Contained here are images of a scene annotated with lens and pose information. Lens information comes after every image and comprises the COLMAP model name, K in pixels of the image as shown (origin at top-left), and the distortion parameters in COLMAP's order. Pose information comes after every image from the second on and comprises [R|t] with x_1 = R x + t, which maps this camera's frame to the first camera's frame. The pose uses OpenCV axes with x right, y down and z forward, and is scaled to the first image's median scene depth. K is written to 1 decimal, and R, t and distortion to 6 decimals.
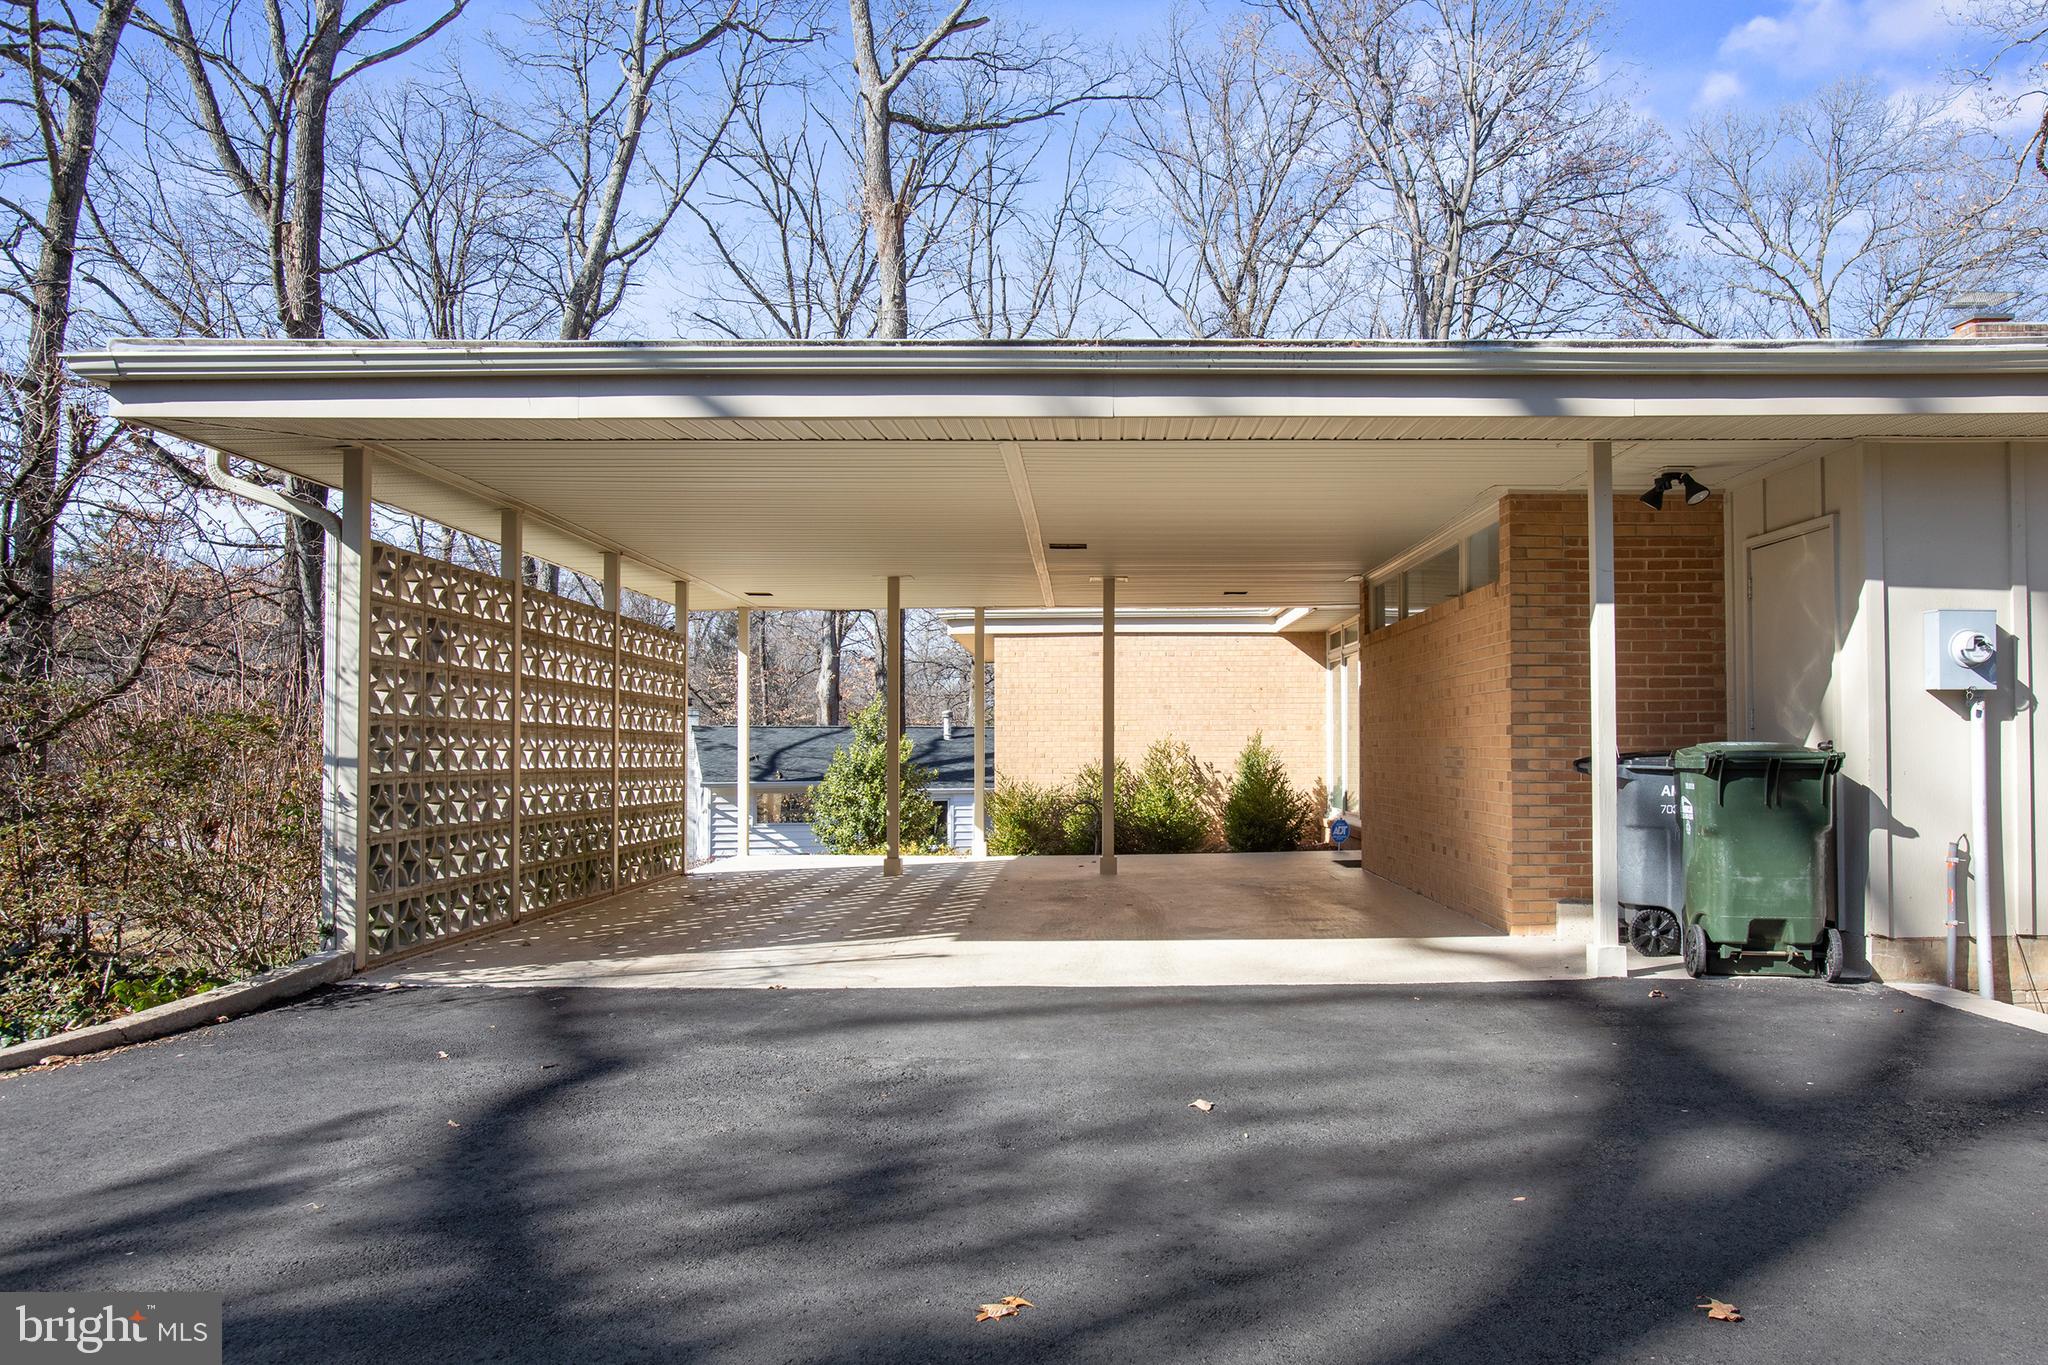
lens RADIAL K [[1352.3, 0, 1024.0], [0, 1352.3, 682.5], [0, 0, 1]] dist [-0.002149, -0.000393]
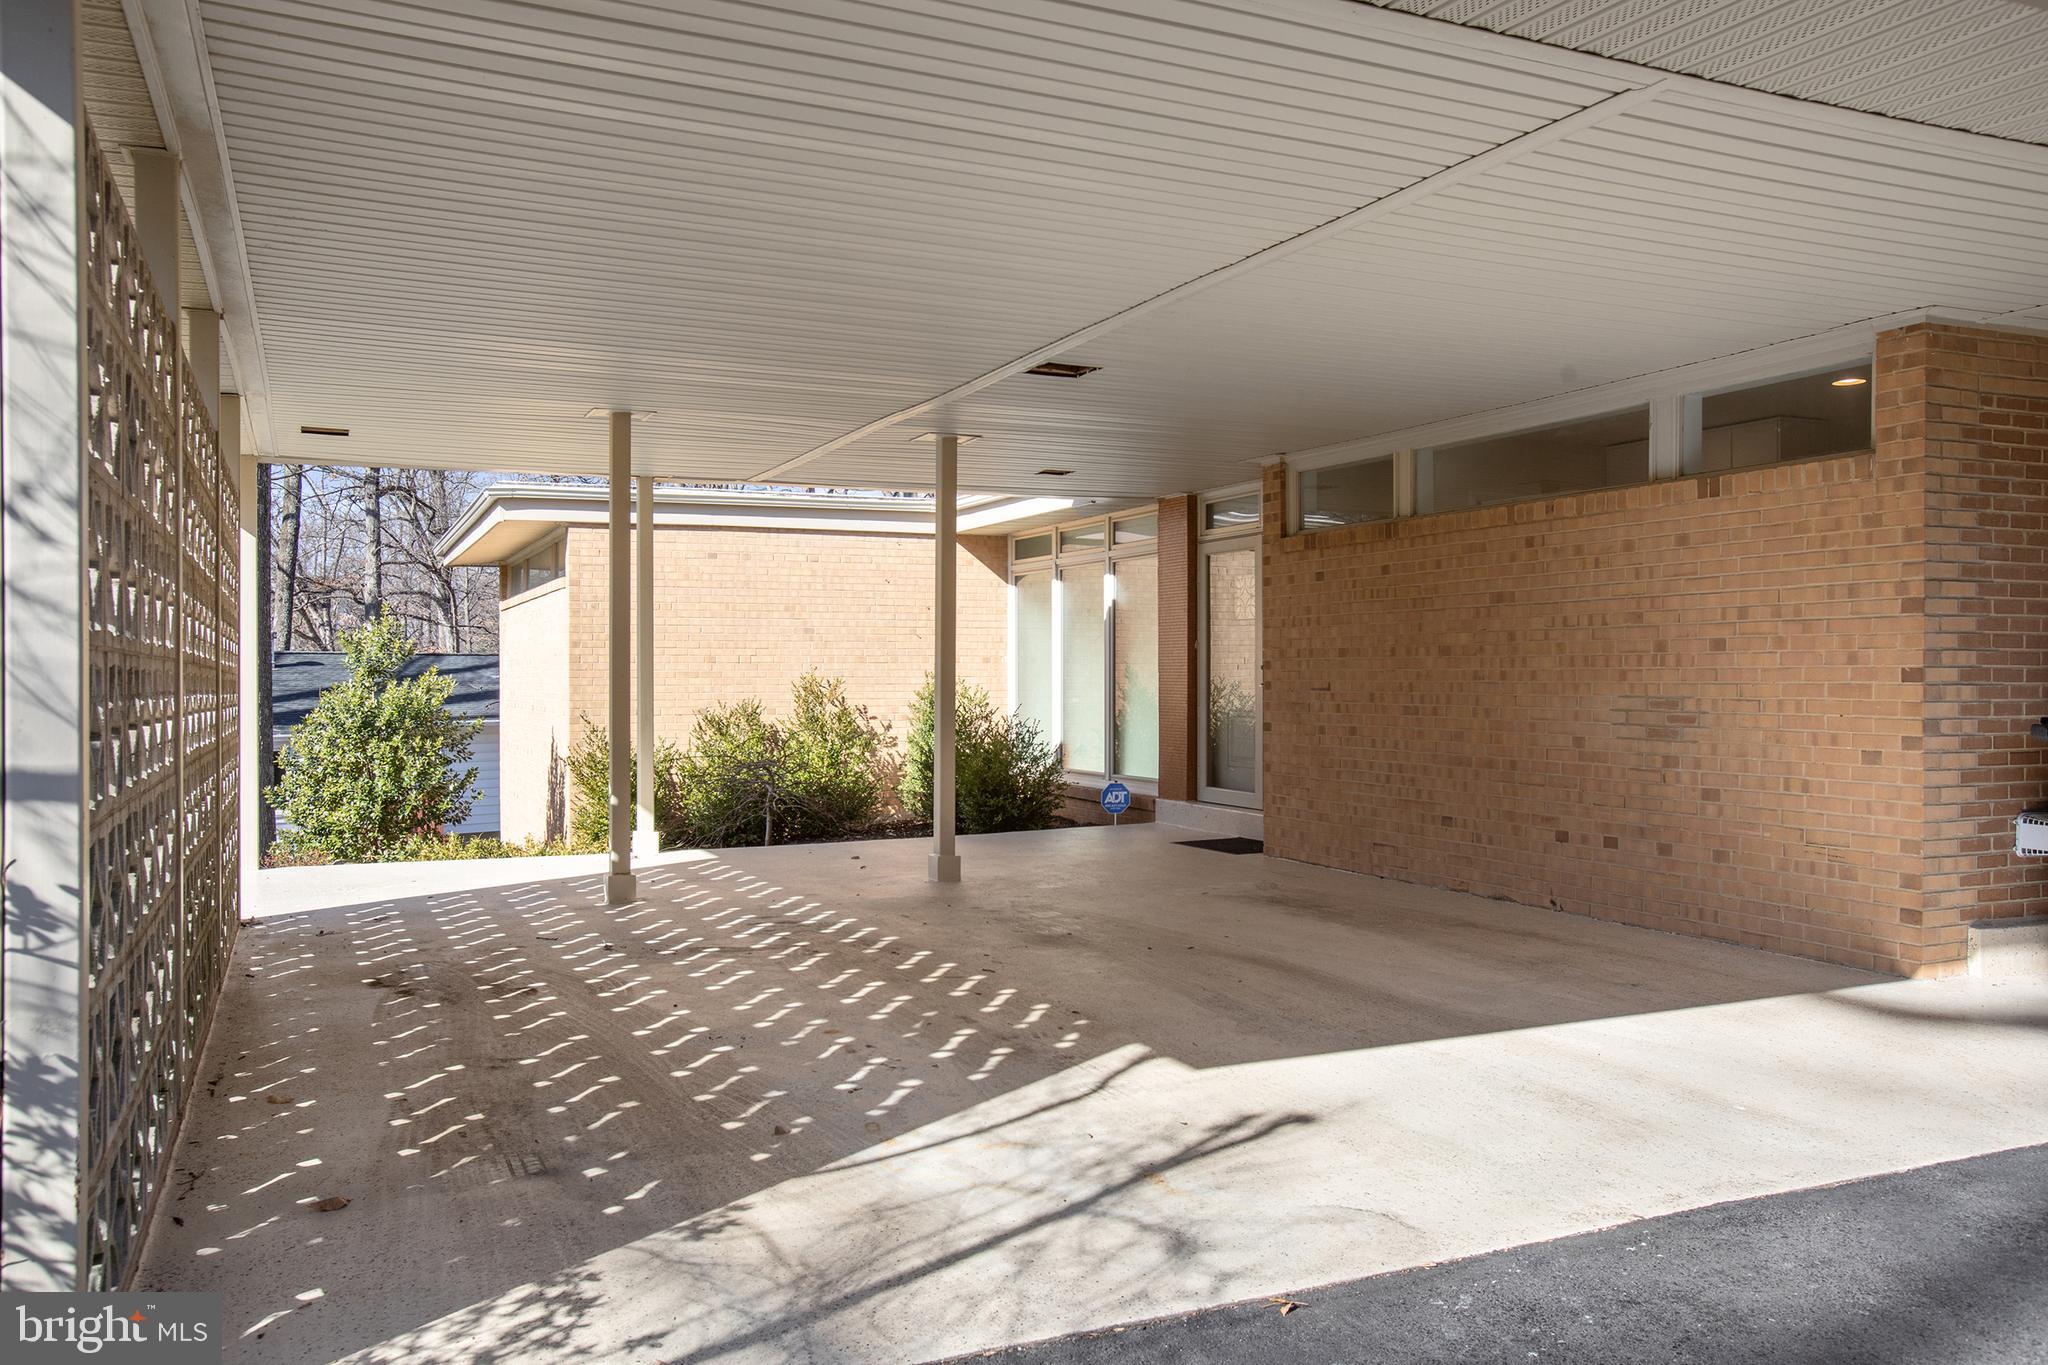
lens RADIAL K [[1550.8, 0, 1024.0], [0, 1550.8, 682.5], [0, 0, 1]] dist [-0.000028, 0.000753]
pose [[0.910138, -0.000635, 0.414304, -0.363414], [-0.020500, 0.998705, 0.046566, 0.011809], [-0.413797, -0.050875, 0.908946, 0.480813]]
